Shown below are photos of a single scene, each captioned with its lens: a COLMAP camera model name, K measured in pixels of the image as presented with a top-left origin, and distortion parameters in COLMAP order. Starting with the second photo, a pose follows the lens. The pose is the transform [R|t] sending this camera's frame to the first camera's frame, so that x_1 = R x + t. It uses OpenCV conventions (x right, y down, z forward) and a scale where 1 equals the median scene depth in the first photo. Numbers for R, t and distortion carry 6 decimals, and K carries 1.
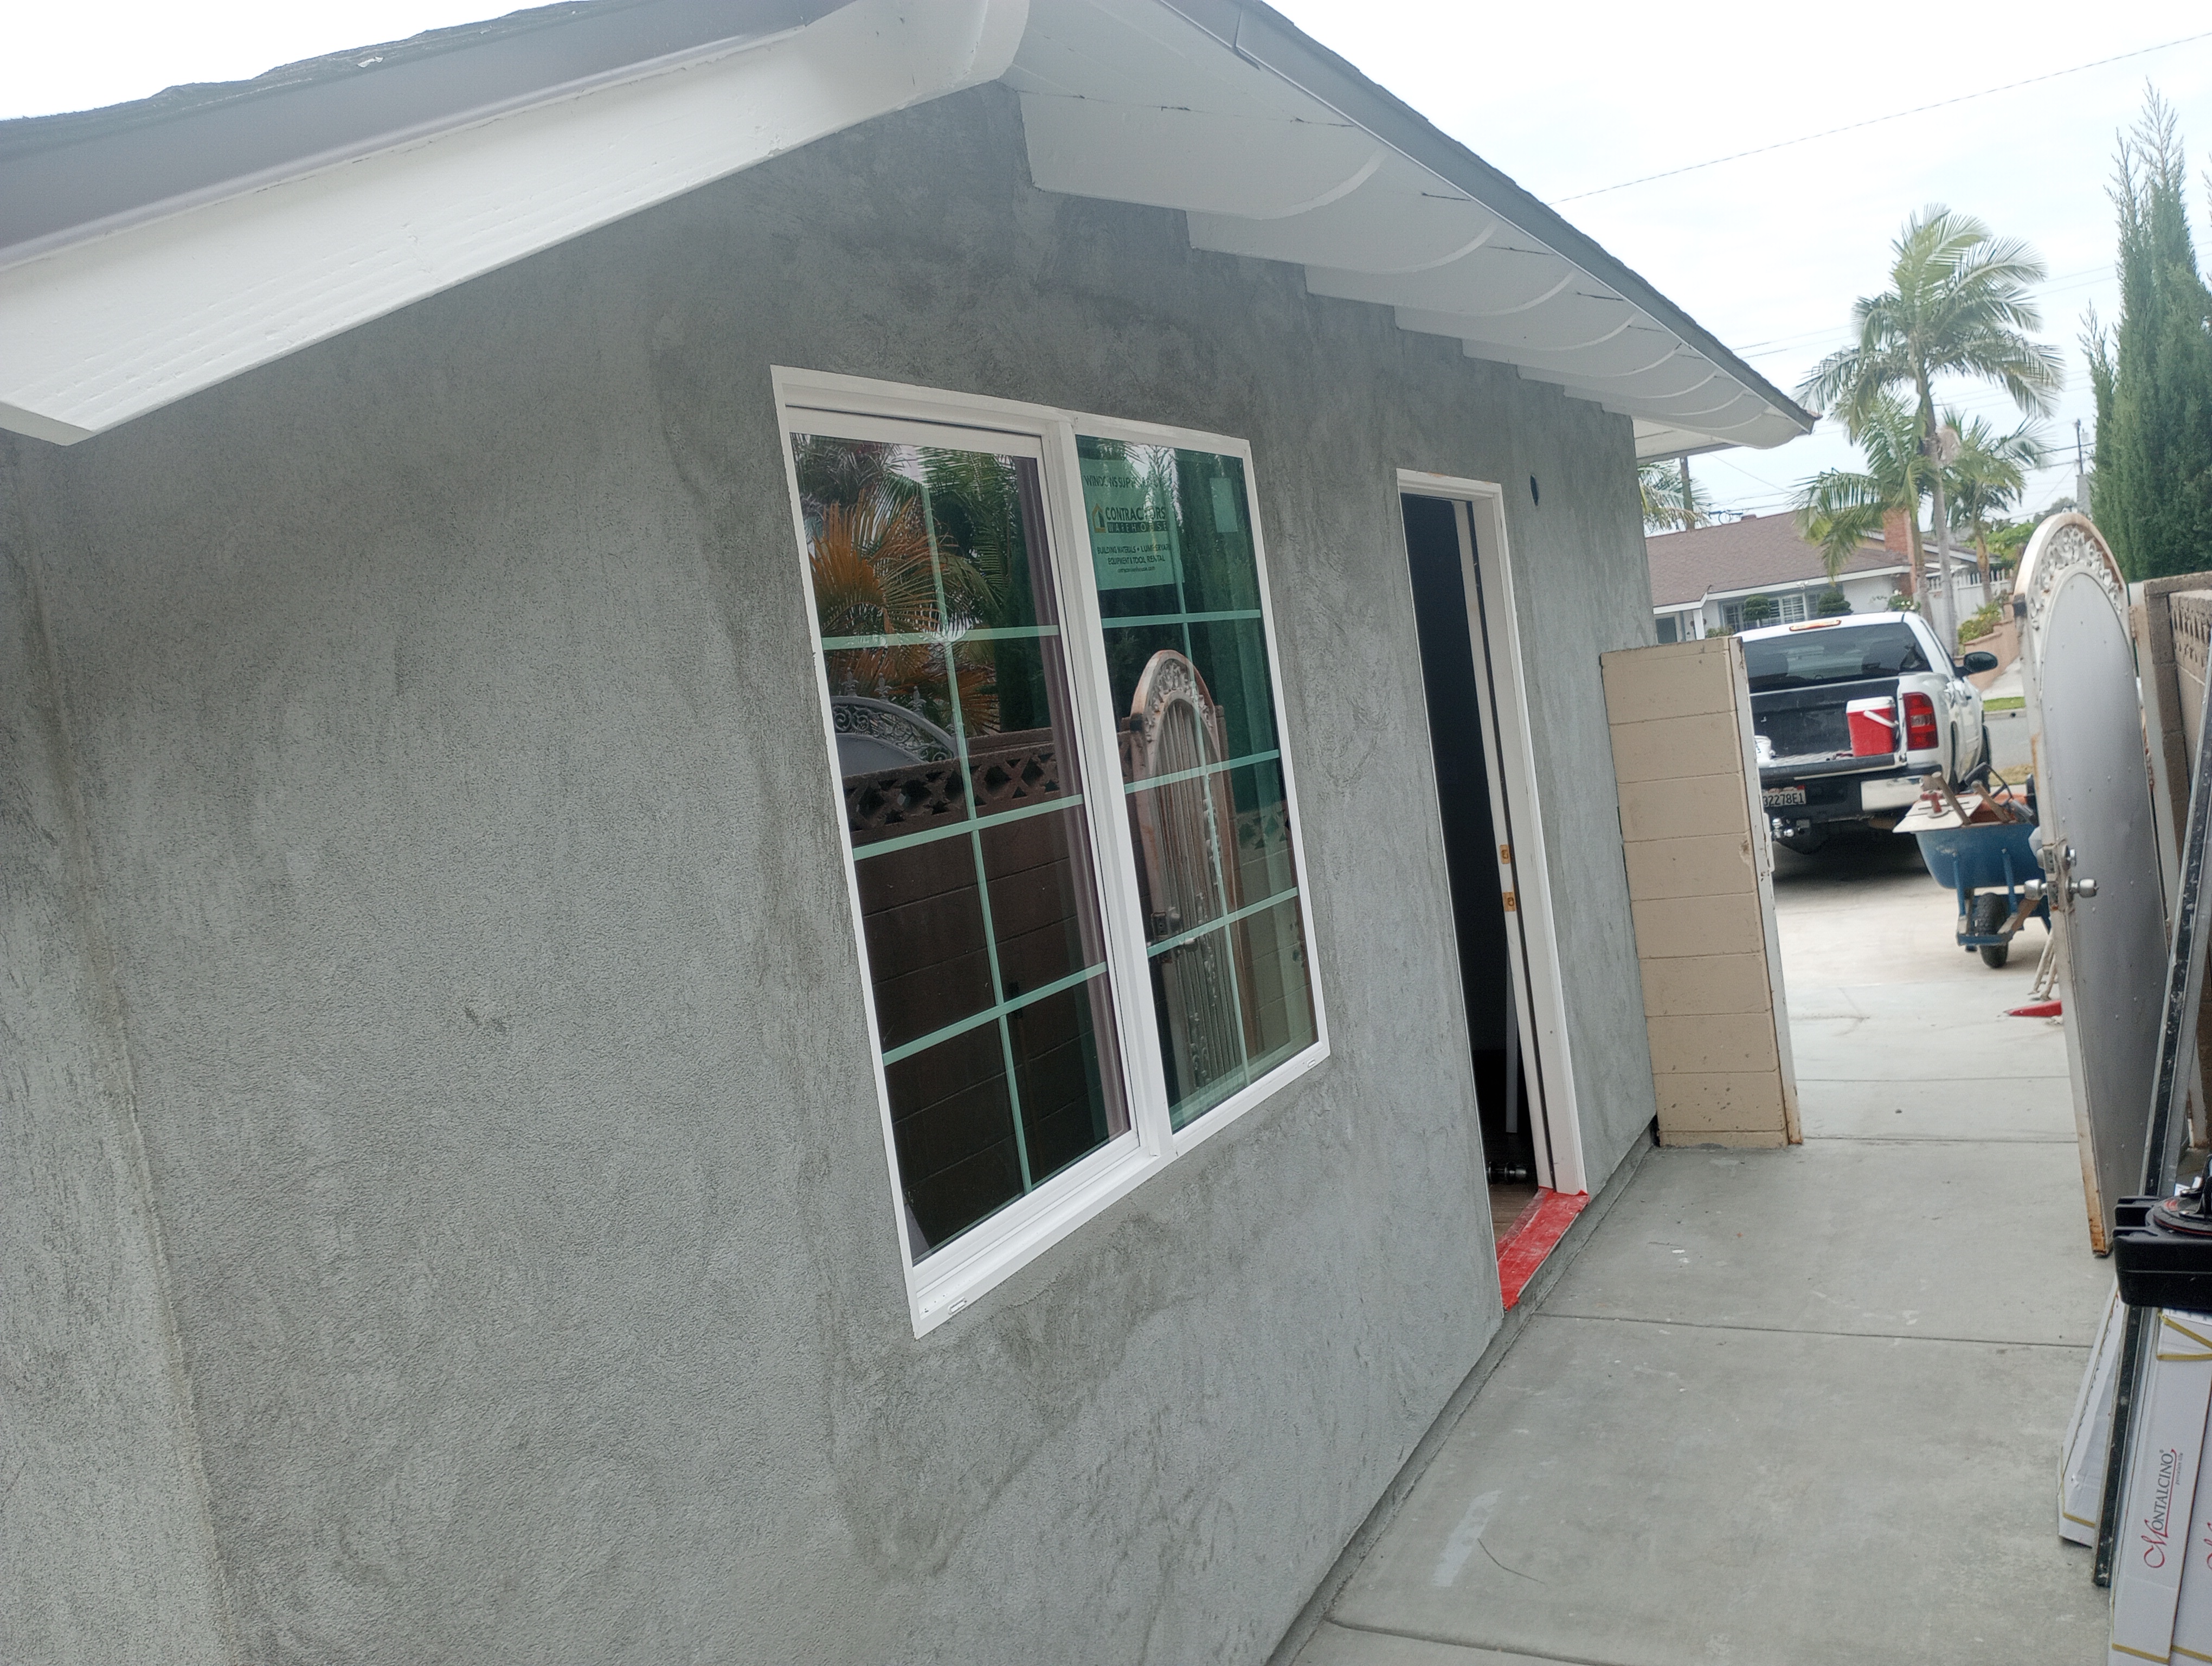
lens RADIAL K [[1859.1, 0, 1118.1], [0, 1859.1, 825.5], [0, 0, 1]] dist [-0.004104, -0.015668]
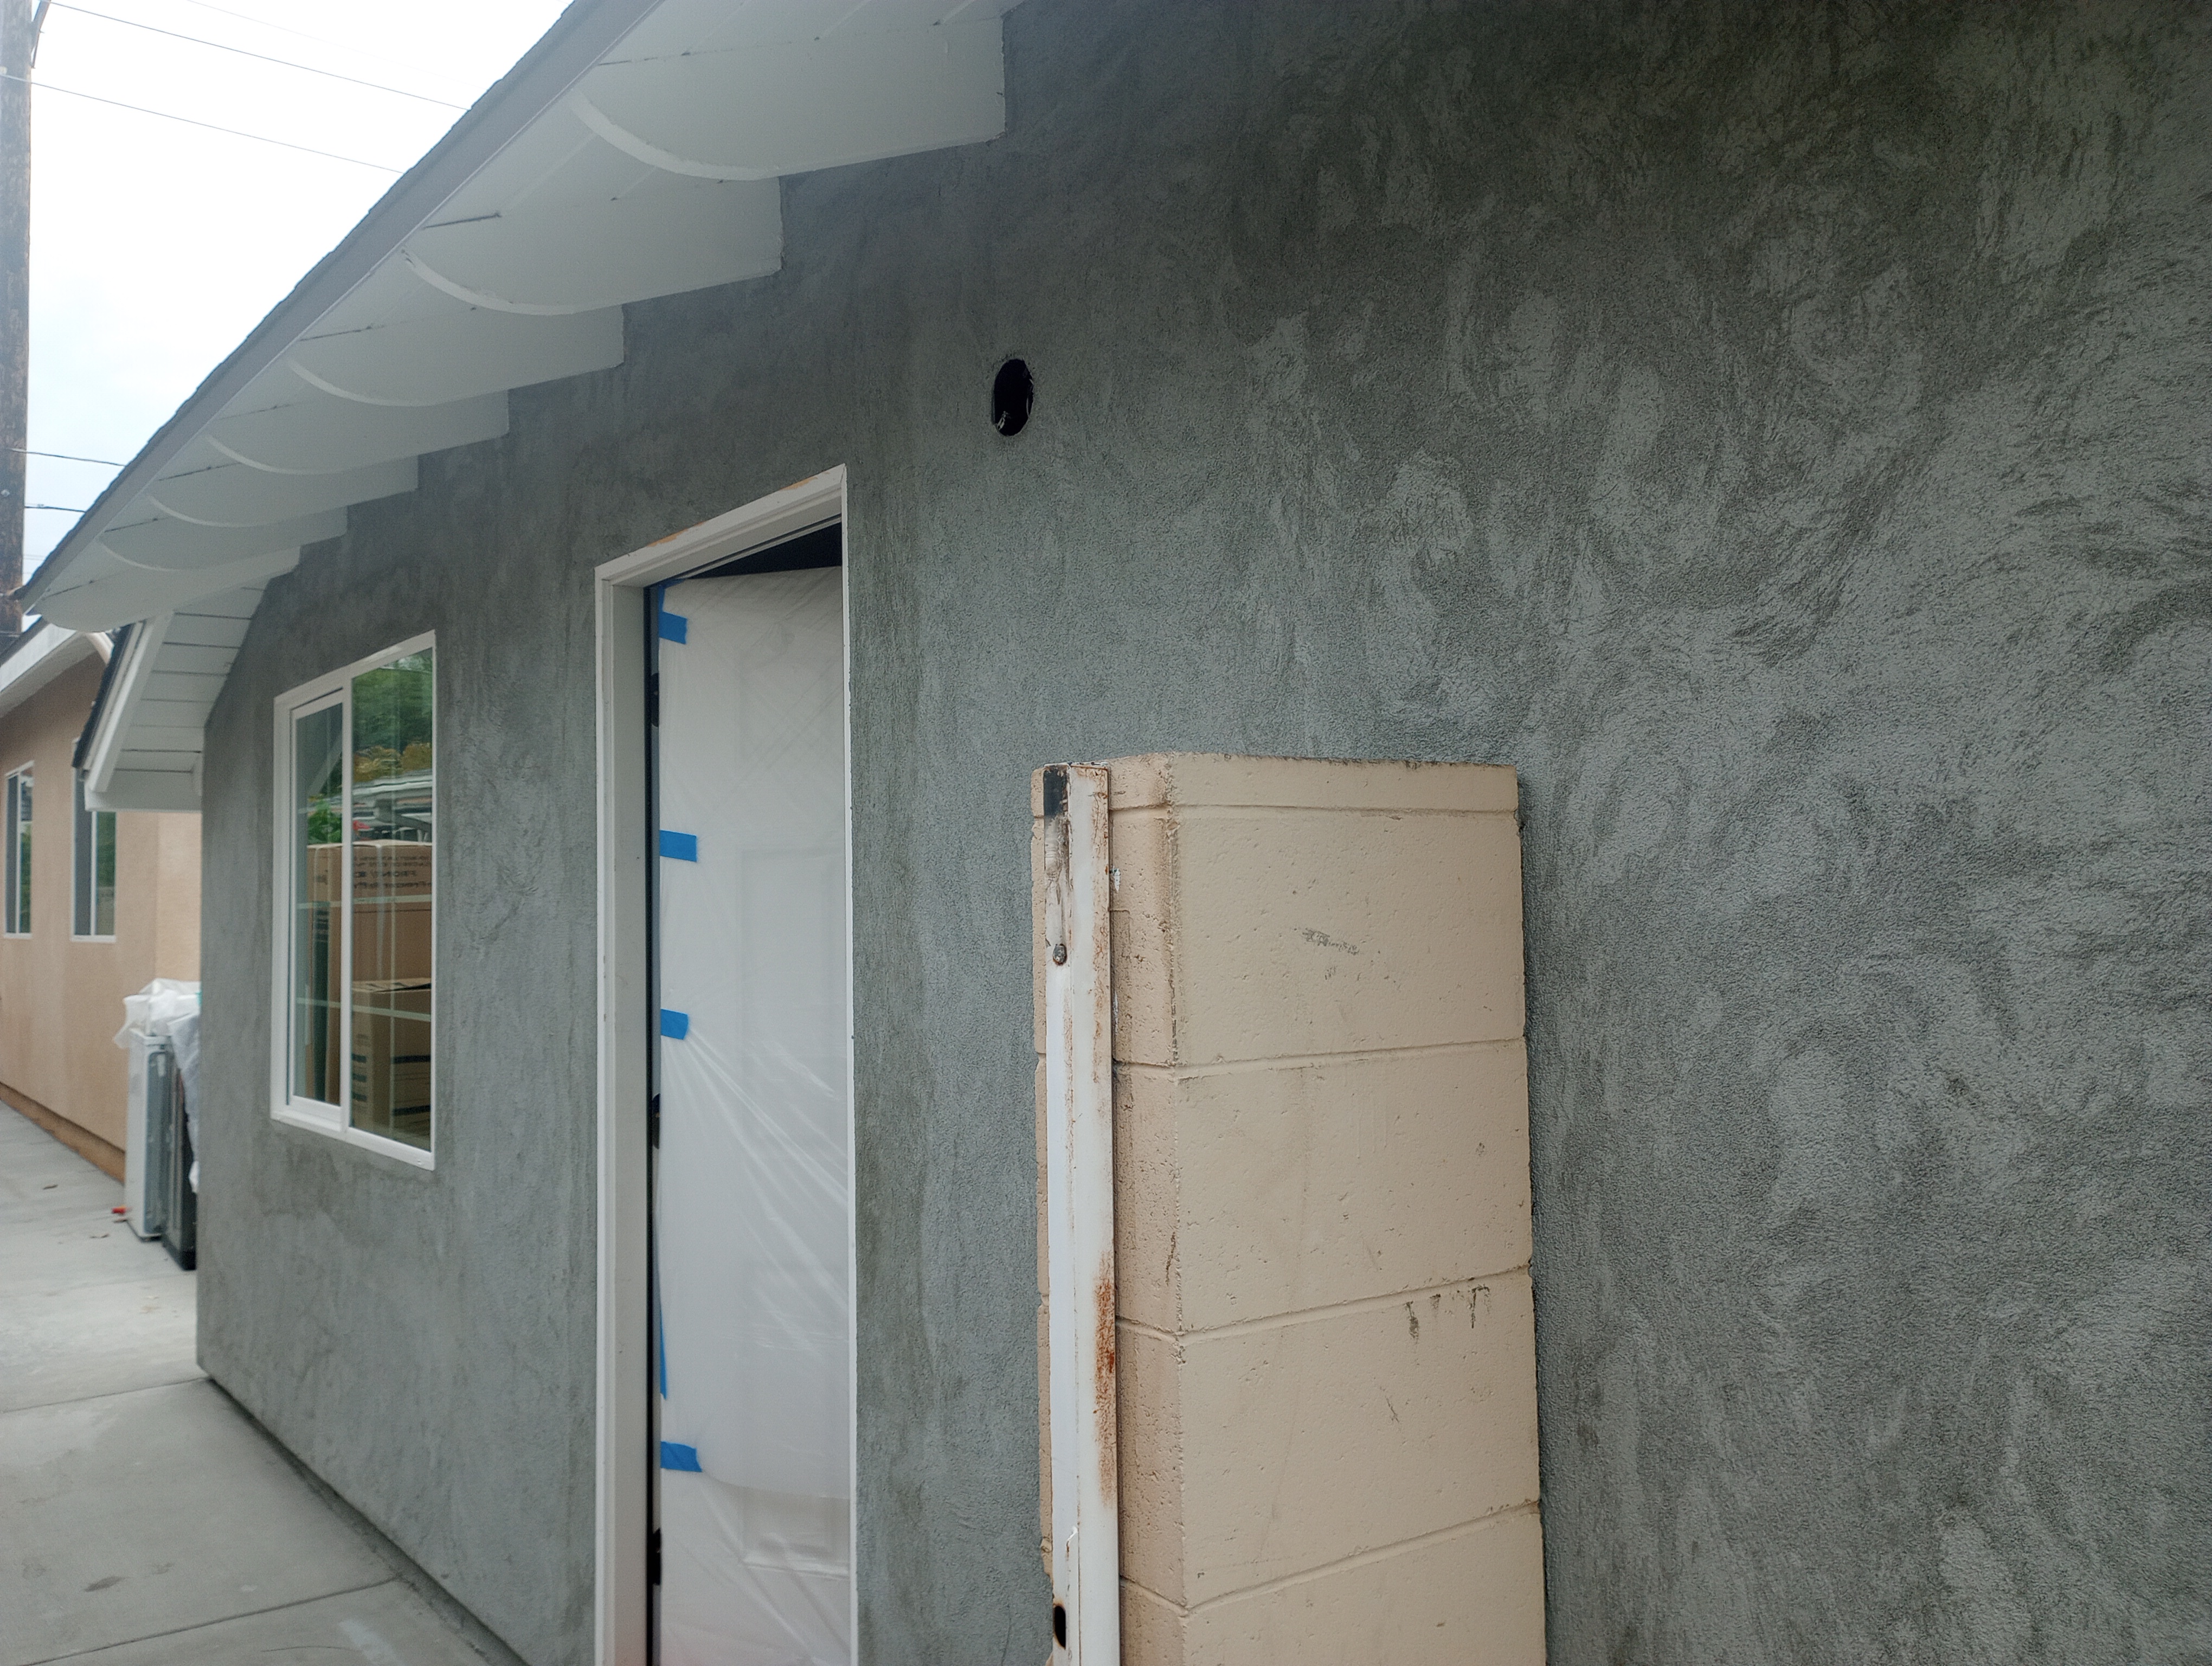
lens RADIAL K [[1859.1, 0, 1118.1], [0, 1859.1, 825.5], [0, 0, 1]] dist [-0.004104, -0.015668]
pose [[-0.441451, 0.099883, -0.891709, 0.860402], [0.010427, 0.994289, 0.106211, -0.187616], [0.897225, 0.037589, -0.439971, 1.751670]]
